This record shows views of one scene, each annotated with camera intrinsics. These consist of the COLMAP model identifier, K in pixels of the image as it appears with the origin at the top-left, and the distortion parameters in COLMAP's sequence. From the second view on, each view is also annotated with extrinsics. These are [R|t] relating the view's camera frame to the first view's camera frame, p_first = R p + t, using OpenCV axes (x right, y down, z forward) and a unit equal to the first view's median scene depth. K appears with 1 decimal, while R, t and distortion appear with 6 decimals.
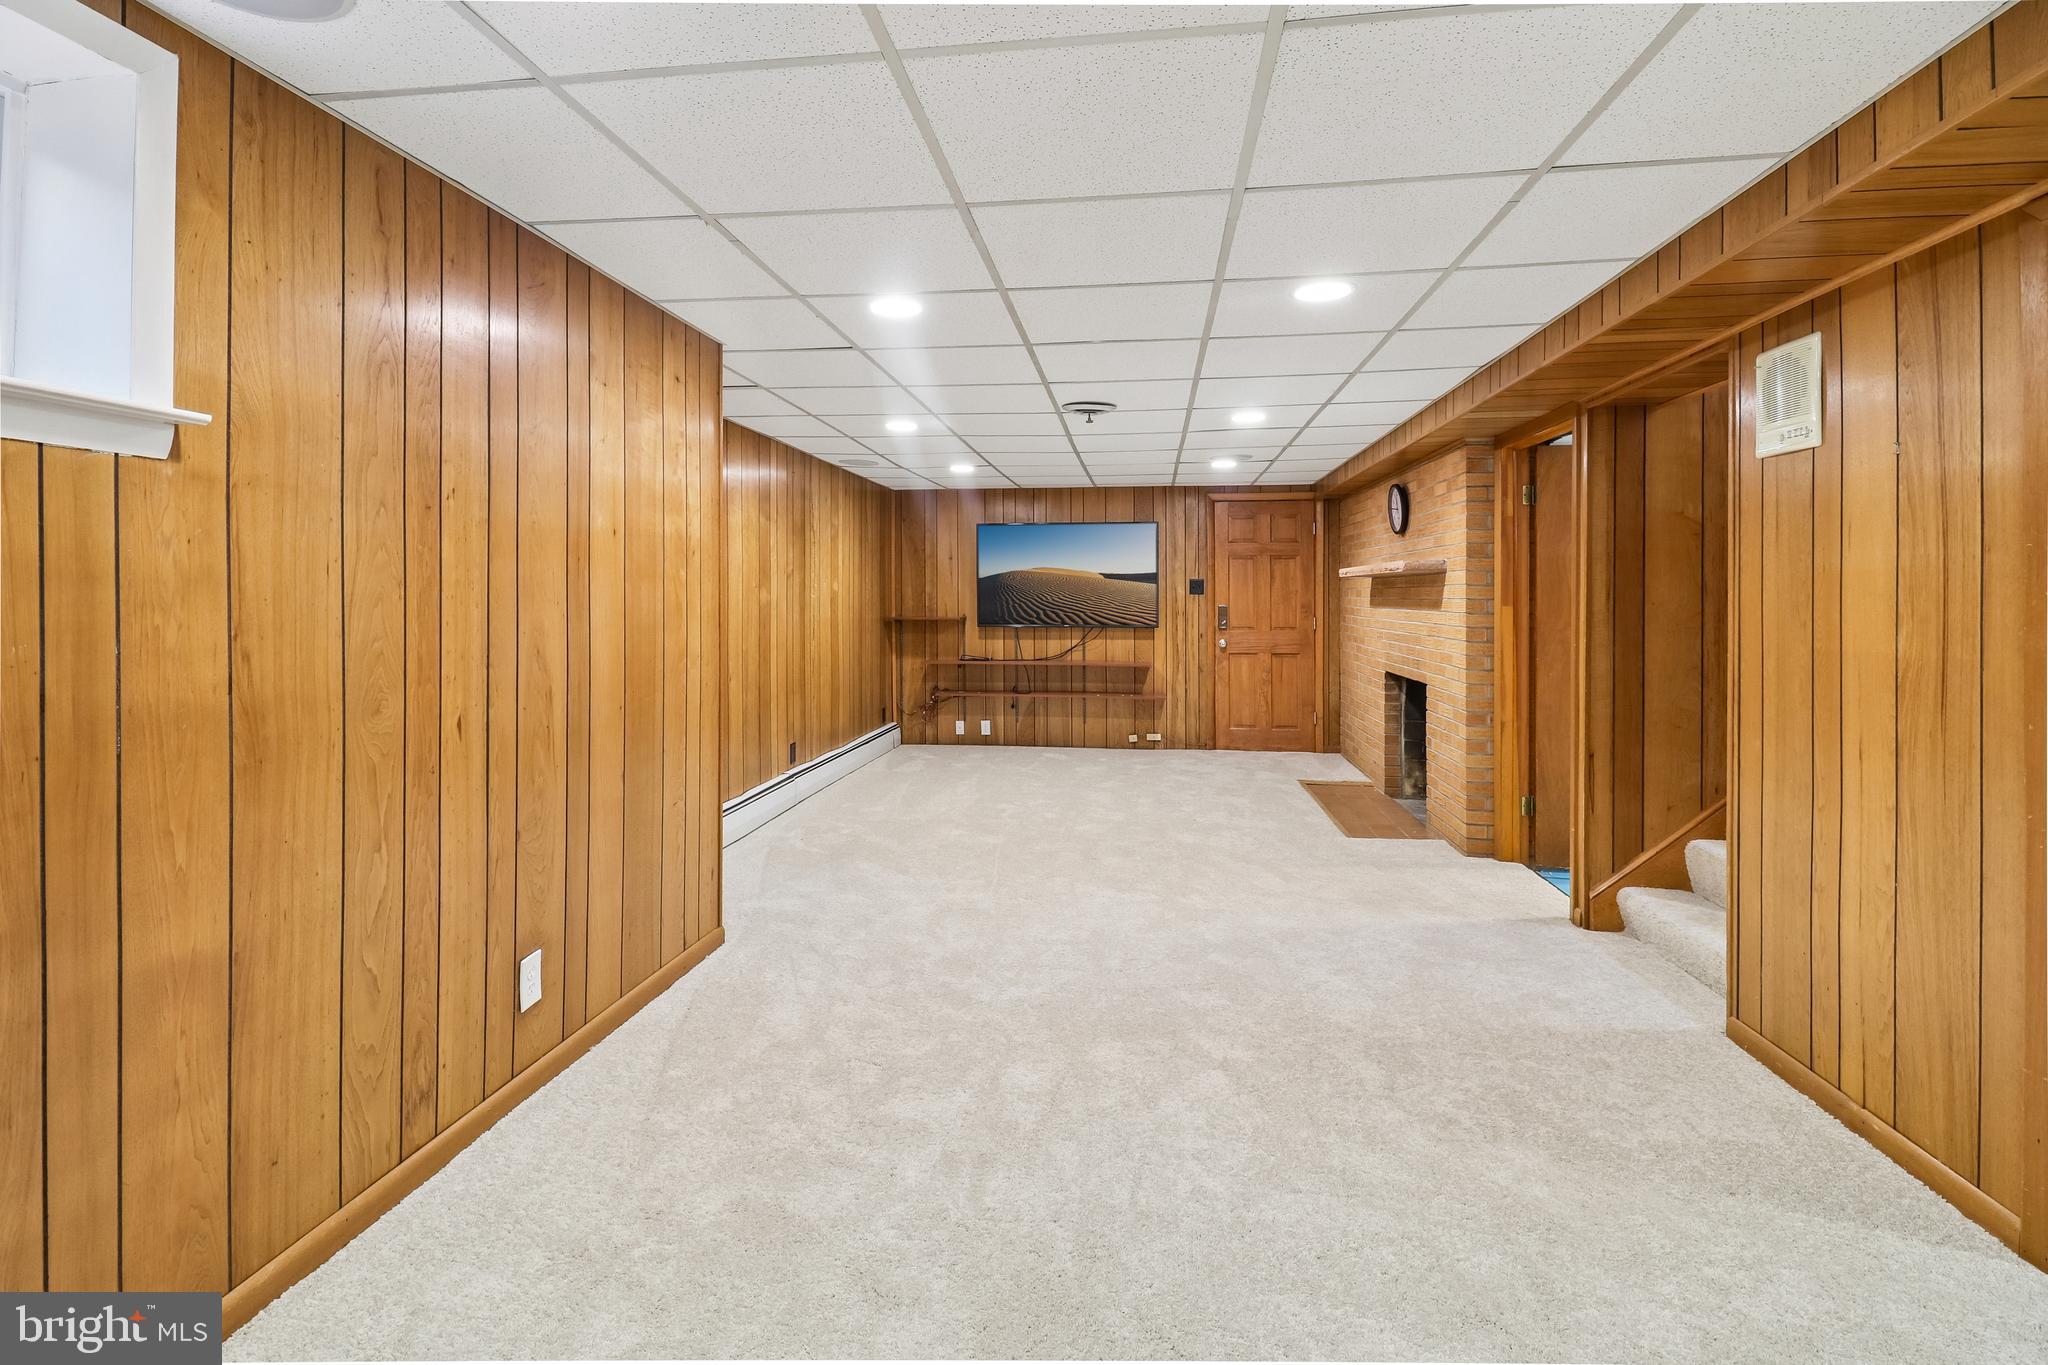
lens RADIAL K [[950.3, 0, 1017.6], [0, 950.3, 630.3], [0, 0, 1]] dist [0.017932, -0.014793]
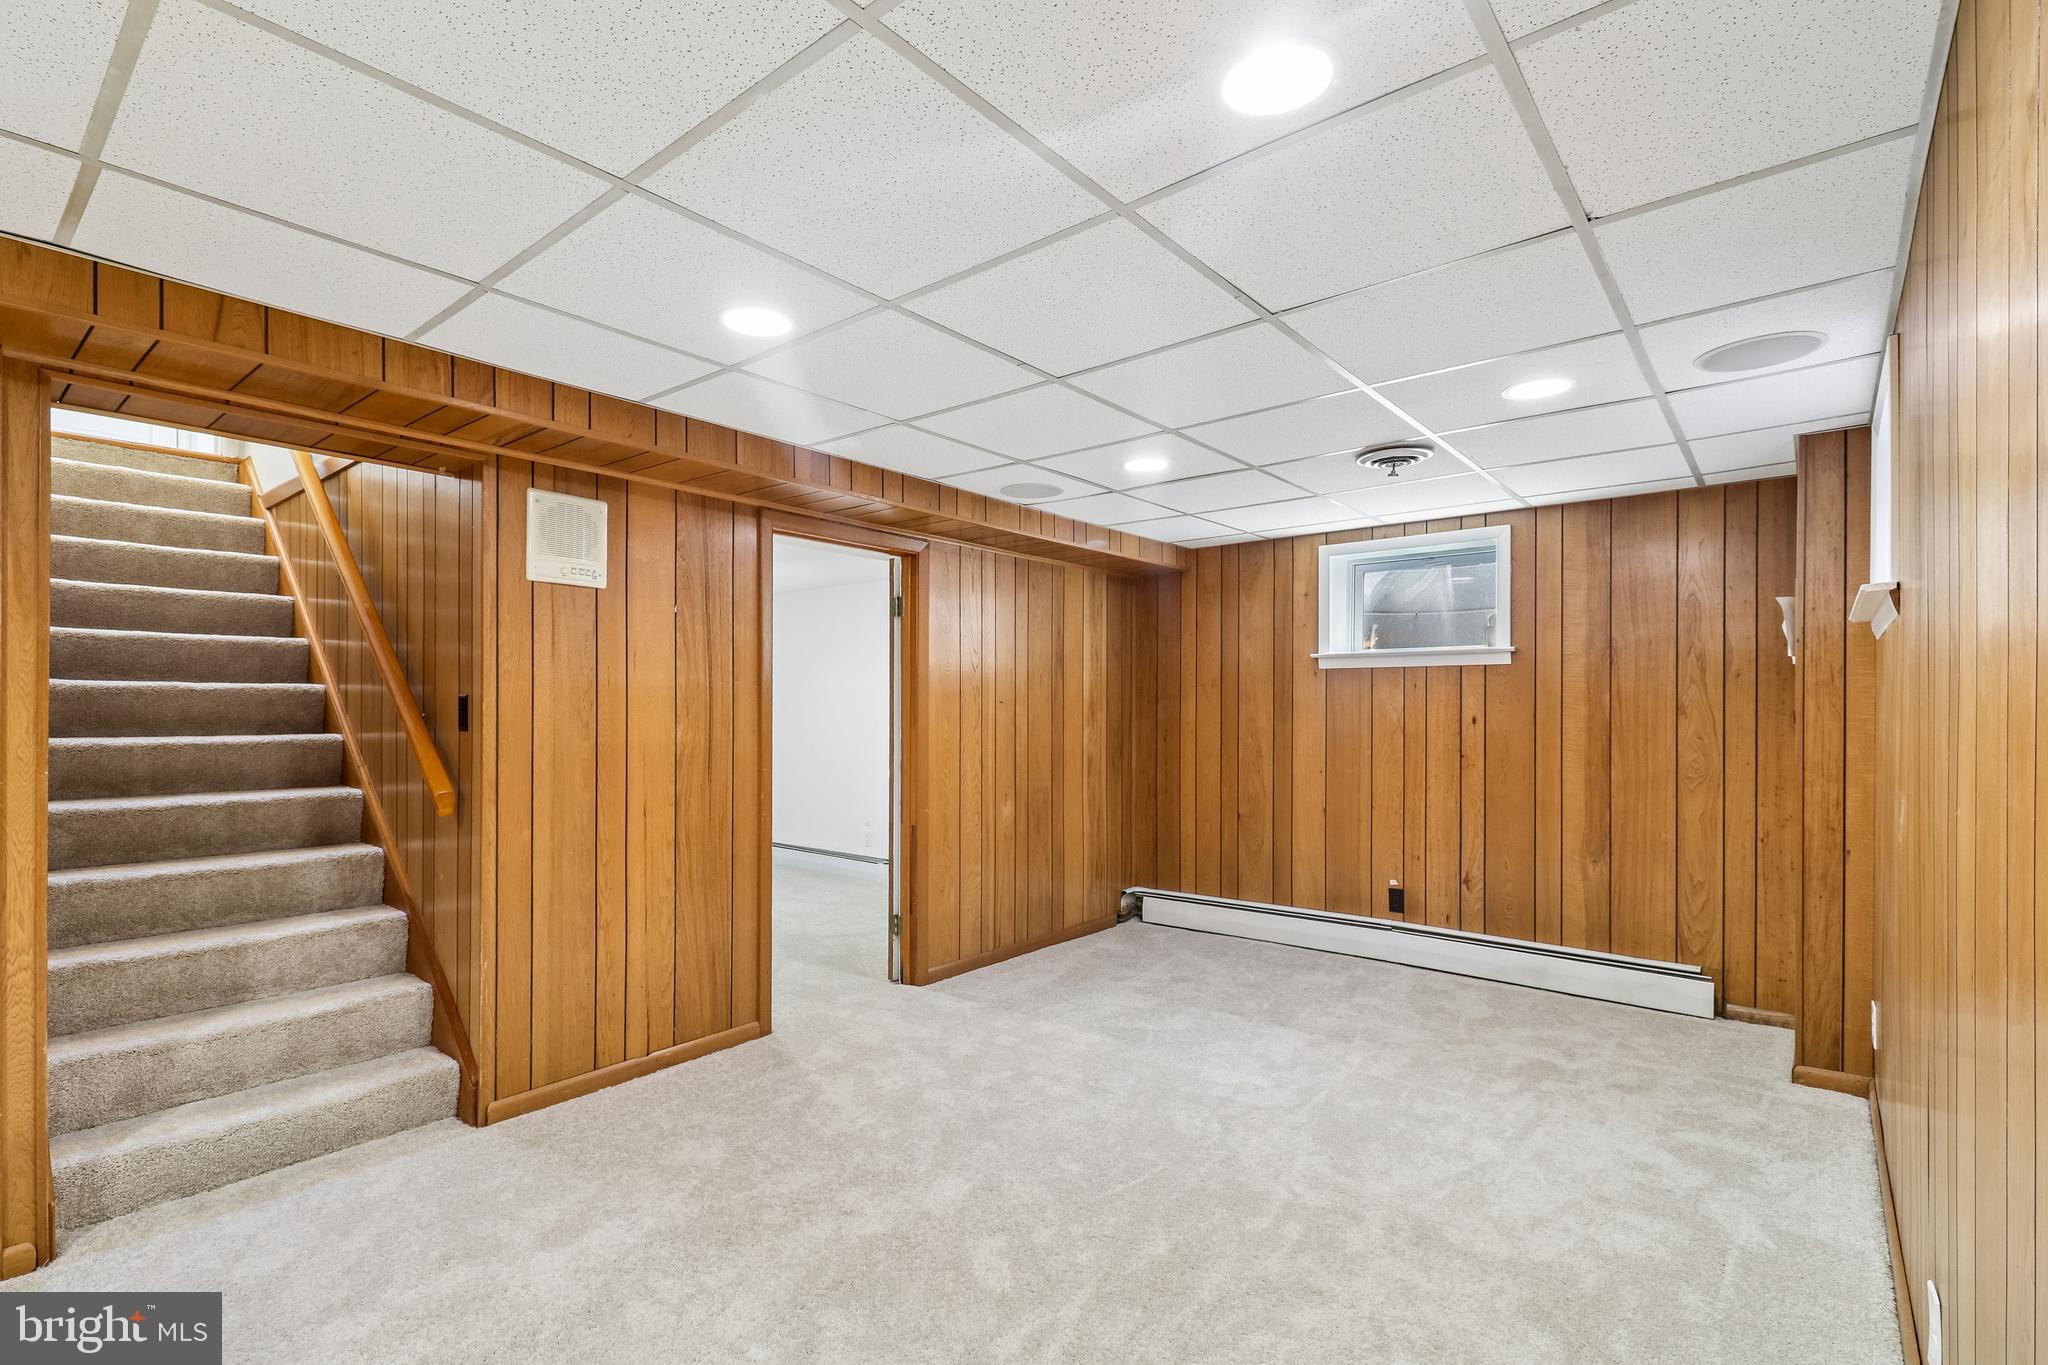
lens RADIAL K [[939.4, 0, 1010.7], [0, 939.4, 716.0], [0, 0, 1]] dist [0.016137, -0.013157]
pose [[-0.842432, -0.007995, 0.538744, -0.102799], [0.012832, 0.999309, 0.034894, -0.017119], [-0.538651, 0.036309, -0.841746, 0.553364]]
